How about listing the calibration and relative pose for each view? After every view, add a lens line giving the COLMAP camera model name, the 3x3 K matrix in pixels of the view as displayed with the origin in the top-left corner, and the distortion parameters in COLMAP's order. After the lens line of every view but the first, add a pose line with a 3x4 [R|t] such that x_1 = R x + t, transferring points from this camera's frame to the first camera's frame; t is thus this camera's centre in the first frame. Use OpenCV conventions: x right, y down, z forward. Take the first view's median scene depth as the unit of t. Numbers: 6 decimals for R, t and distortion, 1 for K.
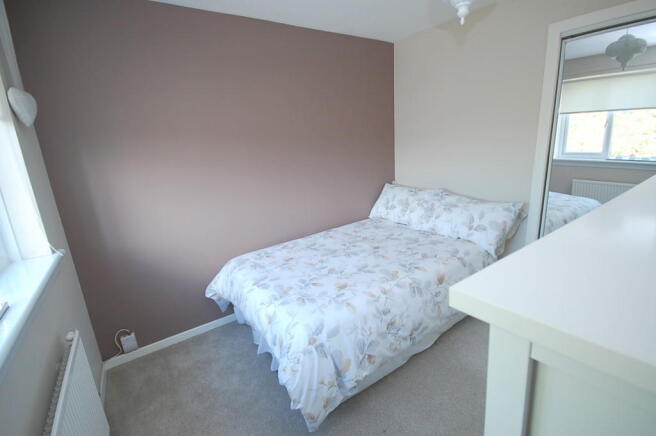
lens RADIAL K [[306.5, 0, 329.5], [0, 306.5, 218.6], [0, 0, 1]] dist [0.003670, 0.000065]
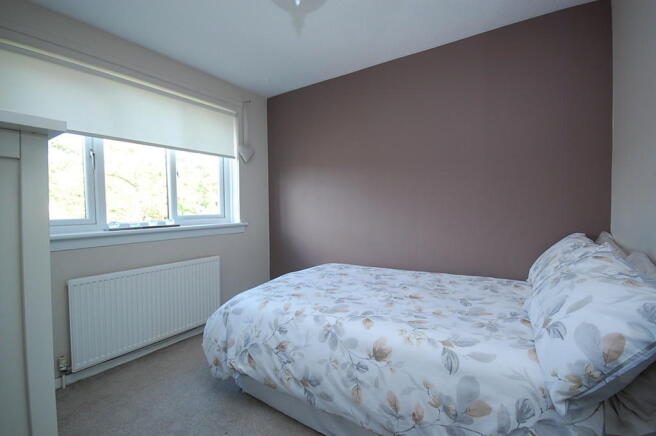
lens RADIAL K [[306.5, 0, 329.4], [0, 306.5, 216.5], [0, 0, 1]] dist [0.003670, 0.000065]
pose [[0.334381, 0.083549, -0.938727, 0.949465], [-0.245298, 0.969447, -0.001093, -0.051988], [0.909955, 0.230633, 0.344659, 0.656492]]
